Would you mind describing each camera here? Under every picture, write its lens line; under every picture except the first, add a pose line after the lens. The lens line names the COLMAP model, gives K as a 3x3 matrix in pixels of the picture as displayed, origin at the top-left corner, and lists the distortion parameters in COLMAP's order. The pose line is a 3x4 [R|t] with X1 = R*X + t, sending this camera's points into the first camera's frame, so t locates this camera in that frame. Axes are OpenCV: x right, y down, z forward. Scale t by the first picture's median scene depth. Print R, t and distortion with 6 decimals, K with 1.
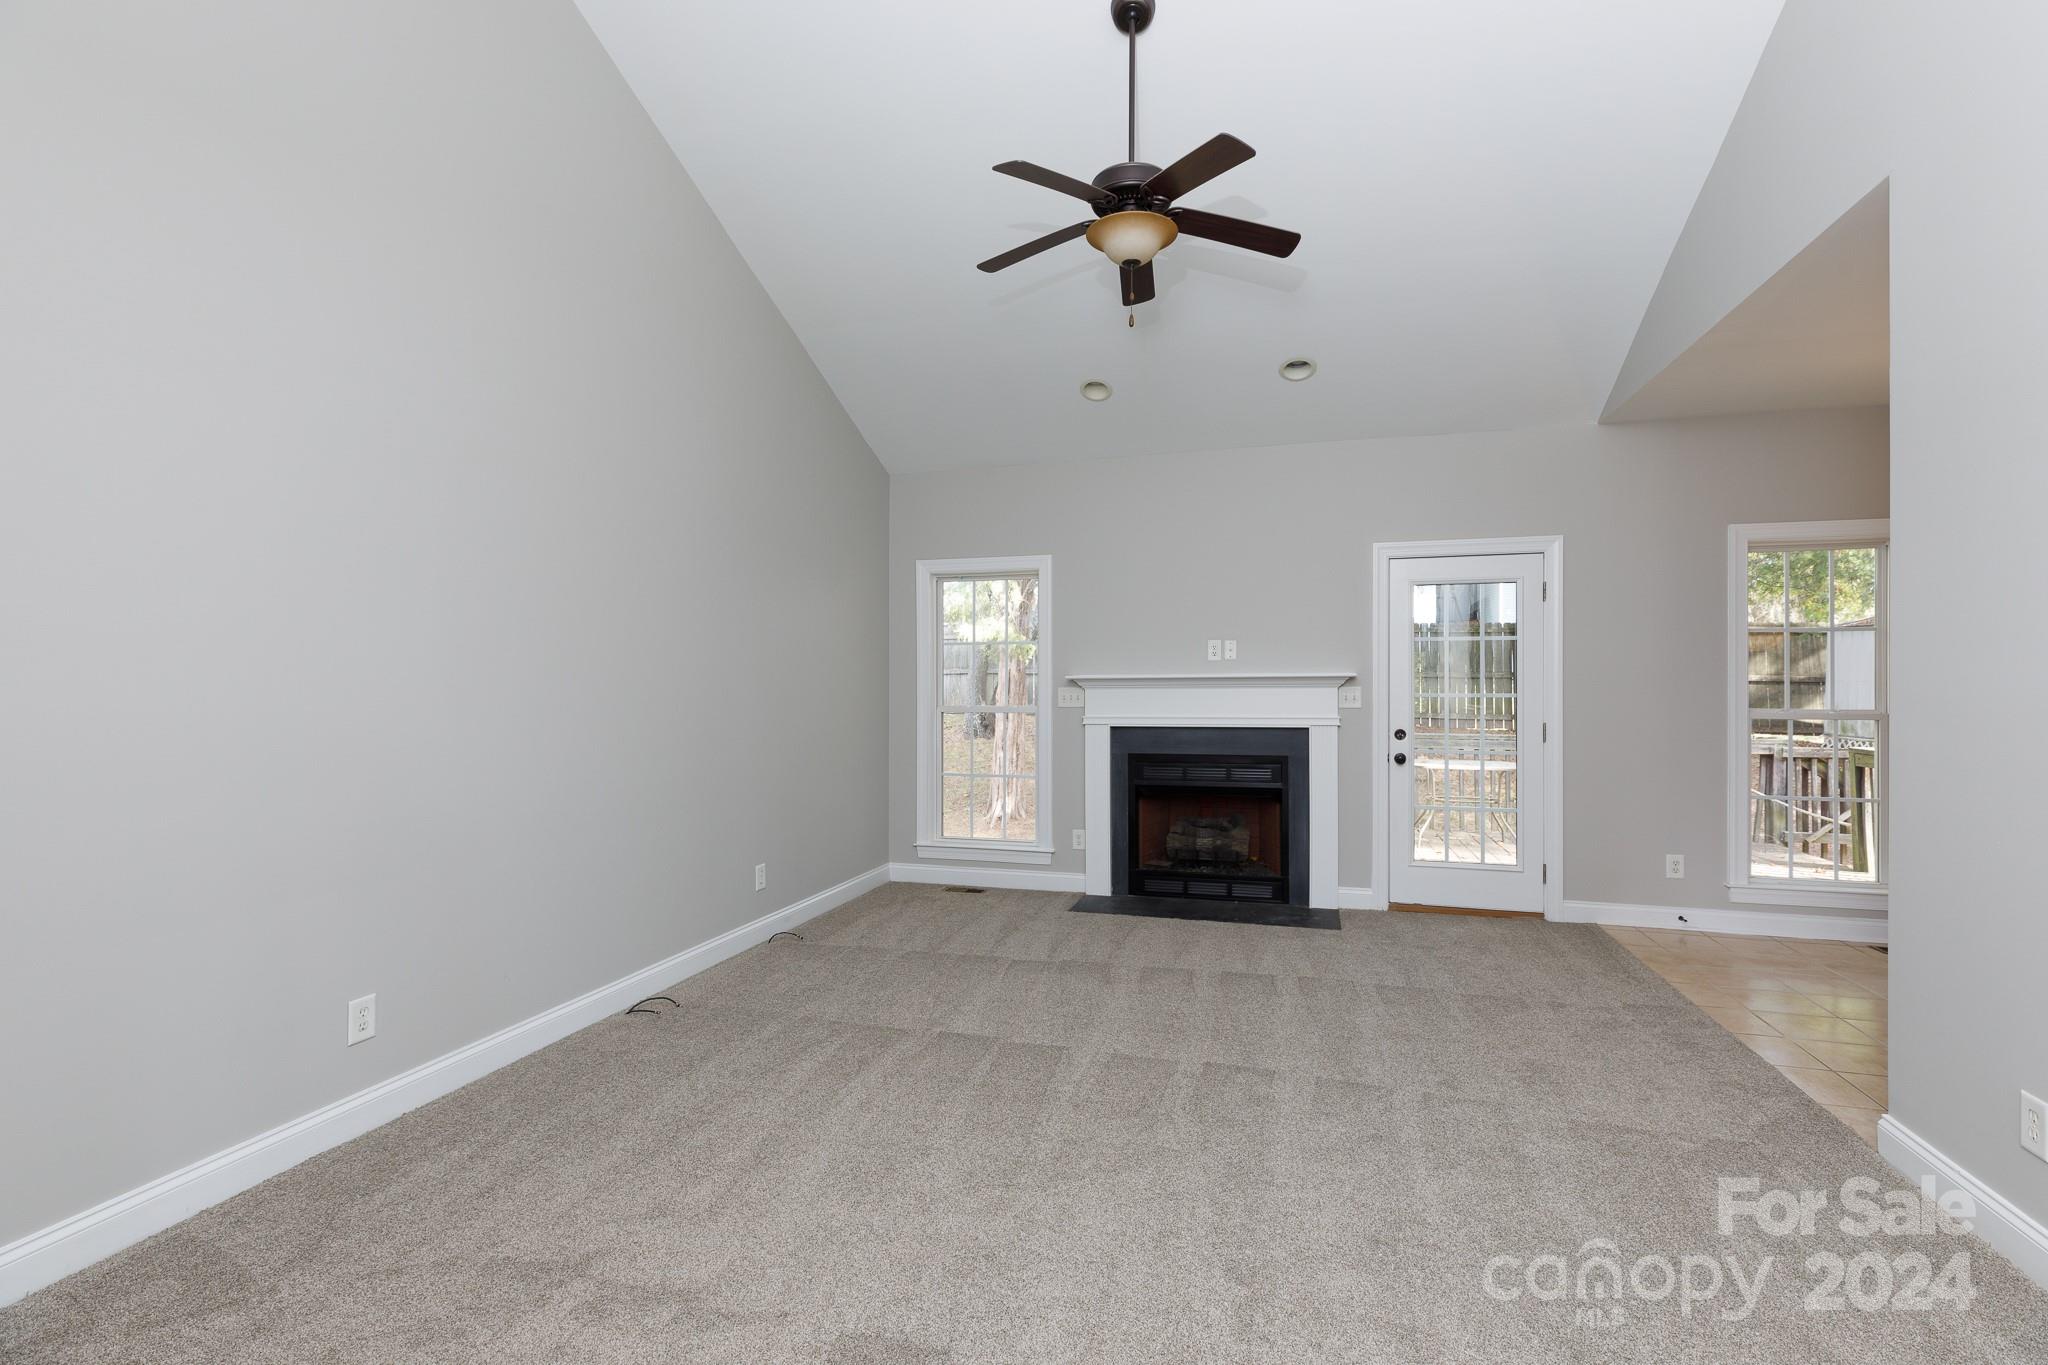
lens RADIAL K [[936.6, 0, 1024.9], [0, 936.6, 683.5], [0, 0, 1]] dist [0.000038, 0.000092]
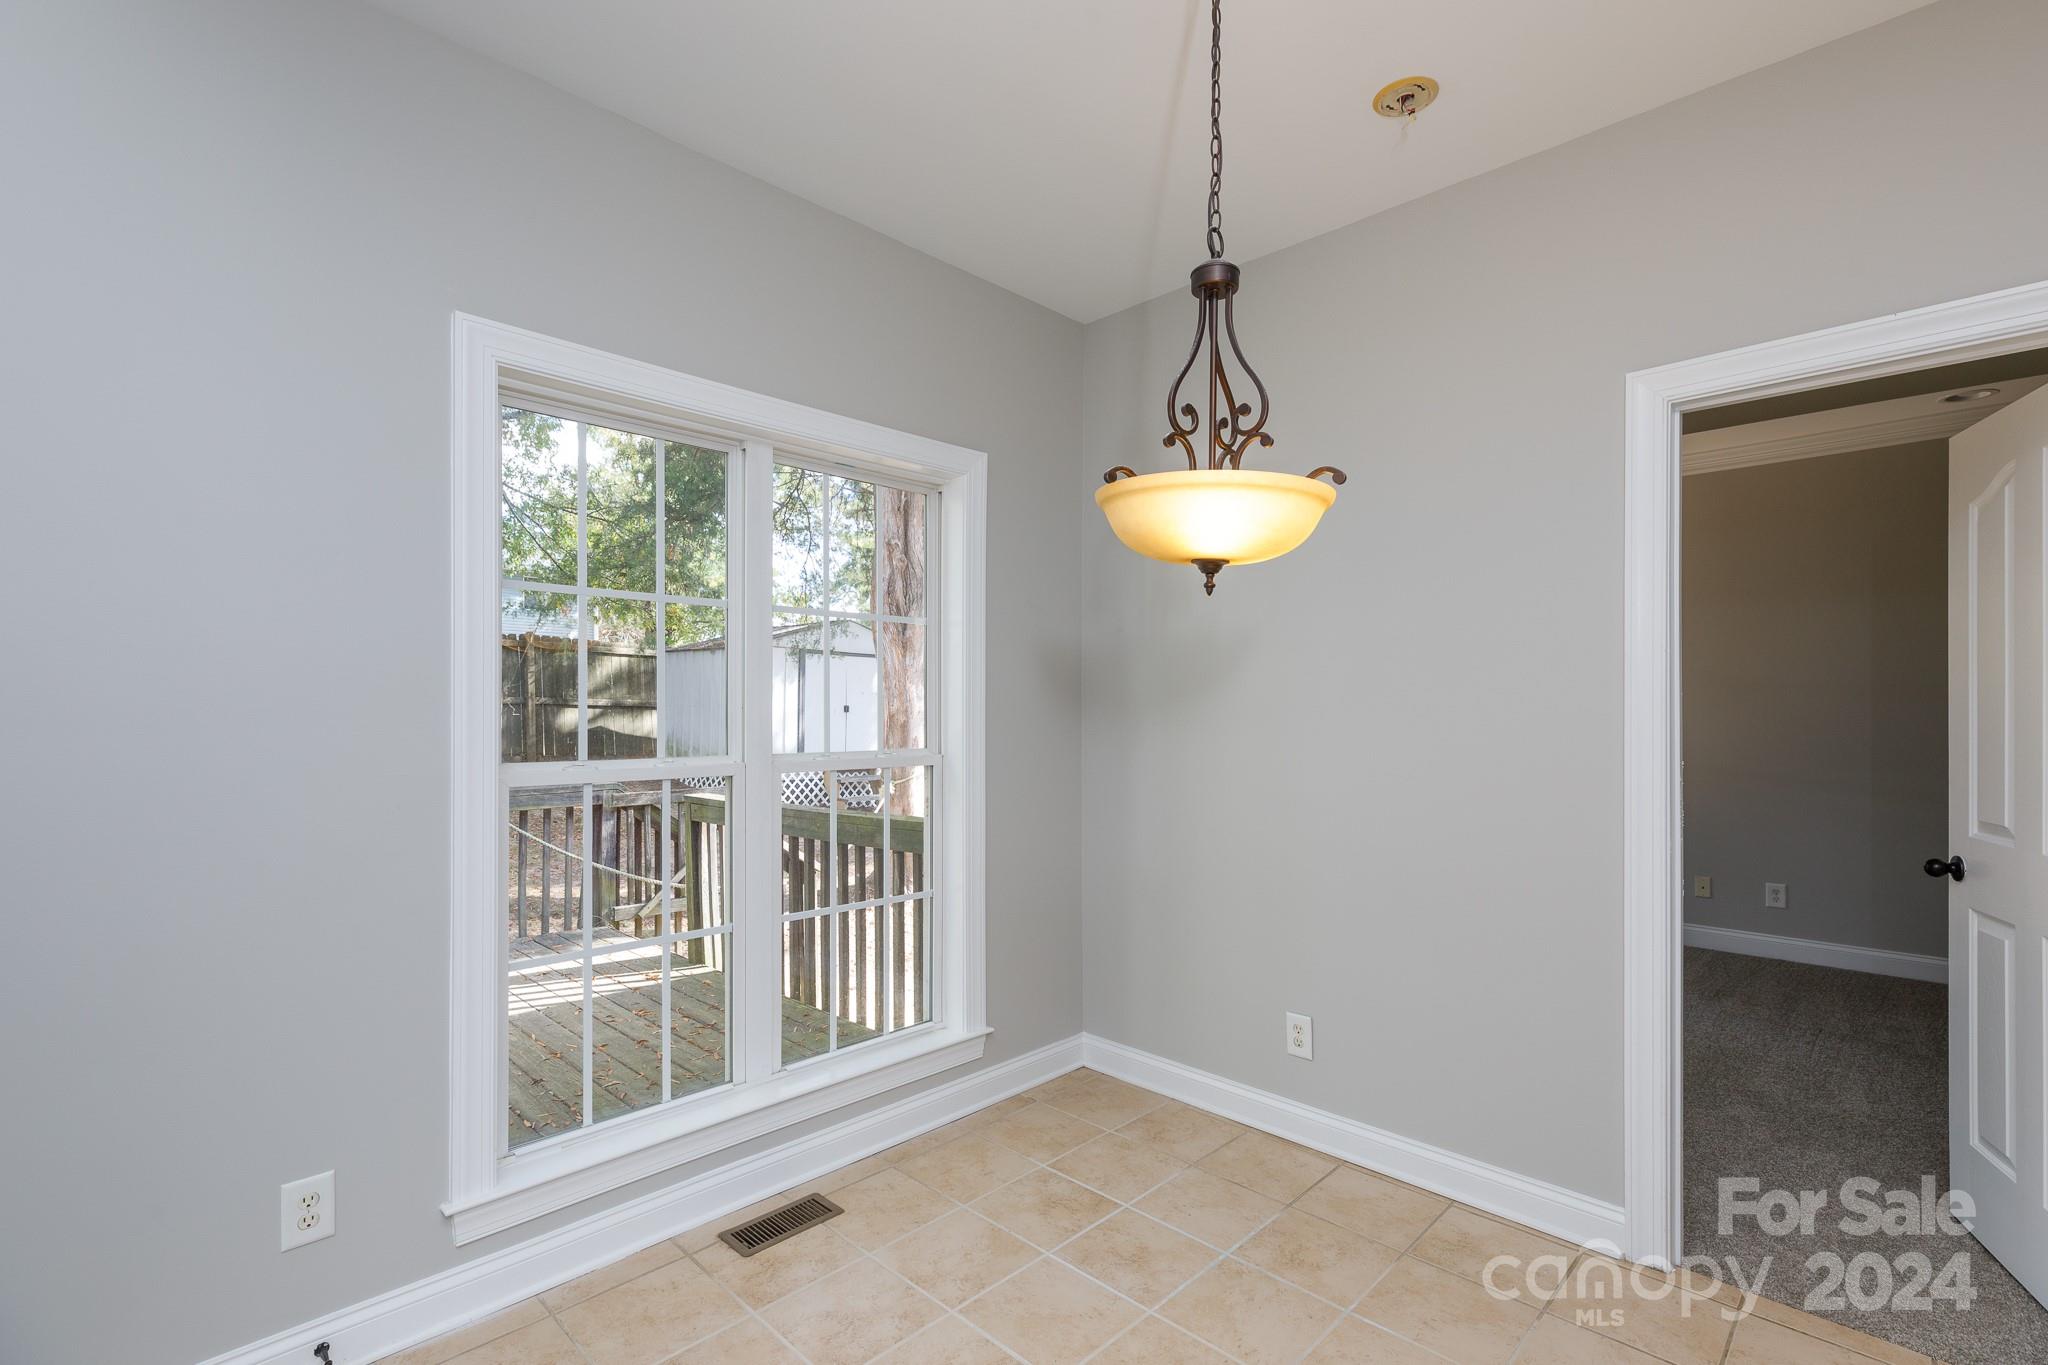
lens RADIAL K [[936.6, 0, 1017.3], [0, 936.6, 704.0], [0, 0, 1]] dist [0.000038, 0.000092]
pose [[0.482450, 0.003818, 0.875915, 0.318114], [0.004220, 0.999969, -0.006683, 0.002536], [-0.875913, 0.006921, 0.482419, 0.365602]]
